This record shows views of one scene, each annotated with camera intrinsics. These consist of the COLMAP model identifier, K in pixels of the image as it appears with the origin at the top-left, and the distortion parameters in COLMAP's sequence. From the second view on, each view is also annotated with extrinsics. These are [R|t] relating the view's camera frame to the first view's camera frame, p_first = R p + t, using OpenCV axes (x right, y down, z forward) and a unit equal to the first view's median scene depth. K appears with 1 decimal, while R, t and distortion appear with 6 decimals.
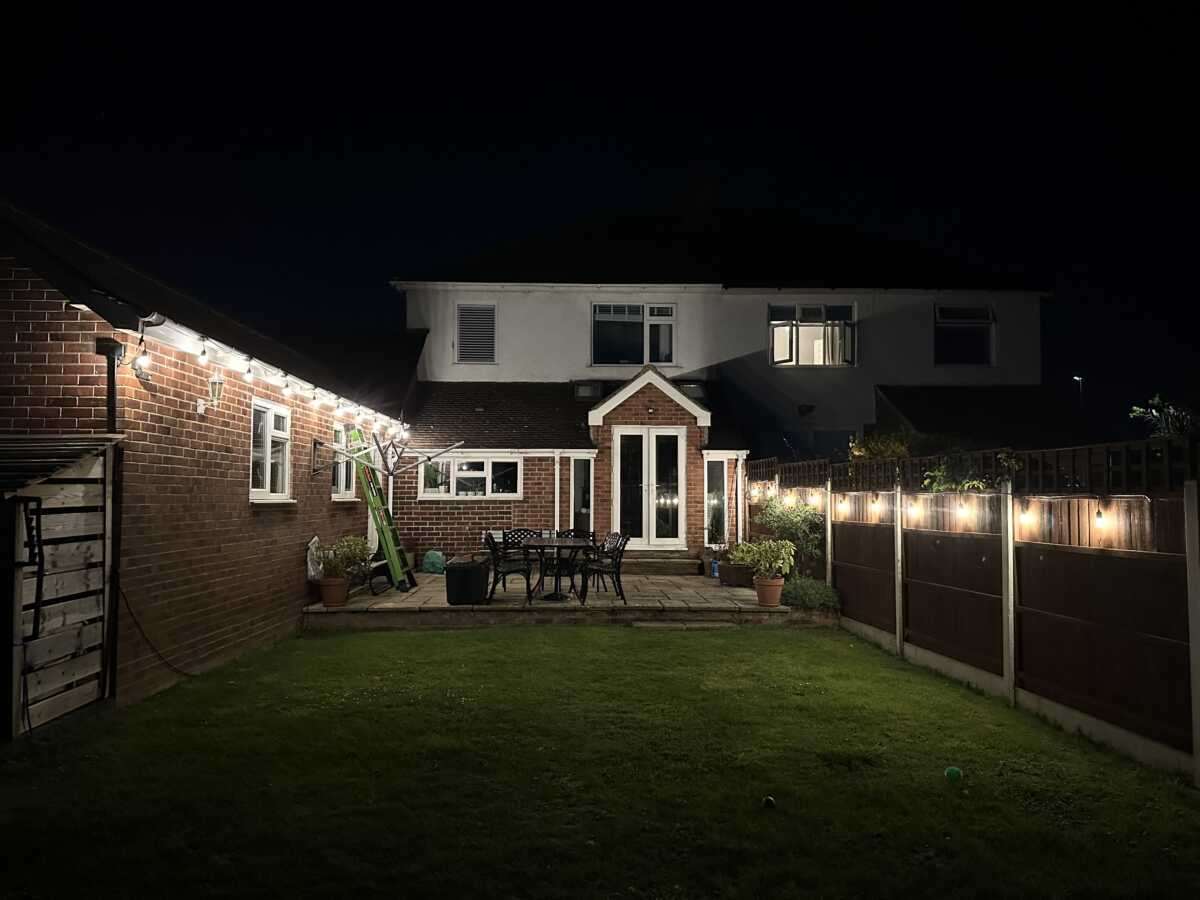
lens RADIAL K [[840.6, 0, 600.0], [0, 840.6, 450.0], [0, 0, 1]] dist [0.108267, -0.147128]
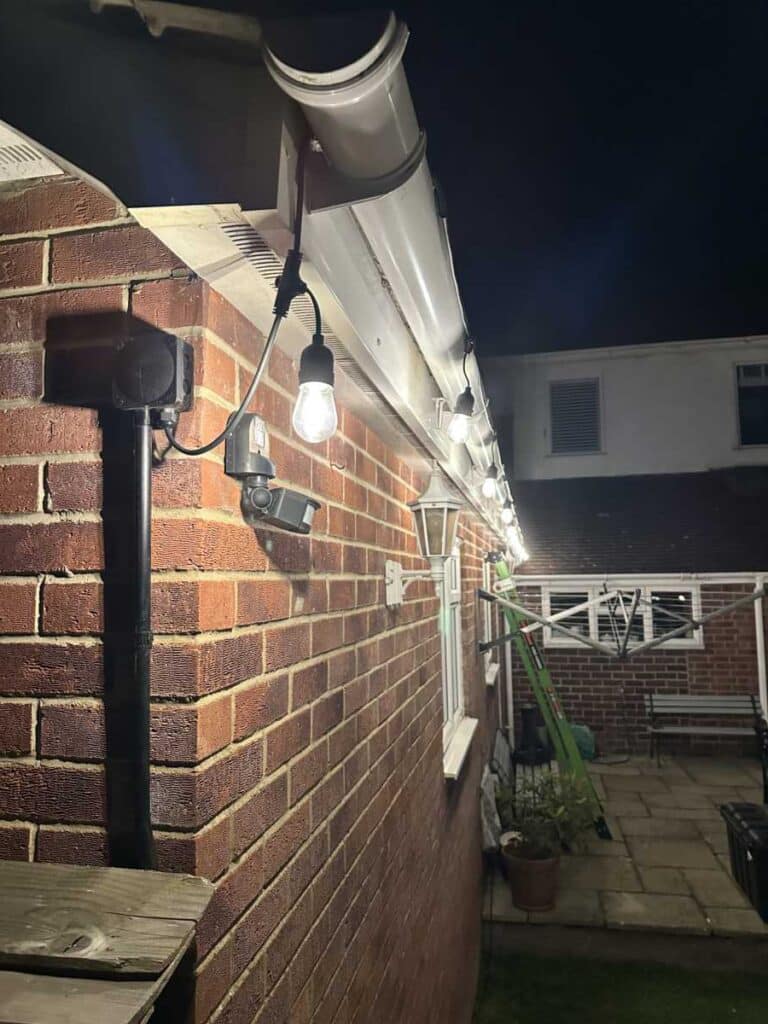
lens RADIAL K [[717.3, 0, 384.0], [0, 717.3, 512.0], [0, 0, 1]] dist [0.108267, -0.147128]
pose [[0.975541, -0.039134, -0.216306, -0.260894], [0.031423, 0.998746, -0.038972, -0.043200], [0.217560, 0.031222, 0.975547, 0.465382]]
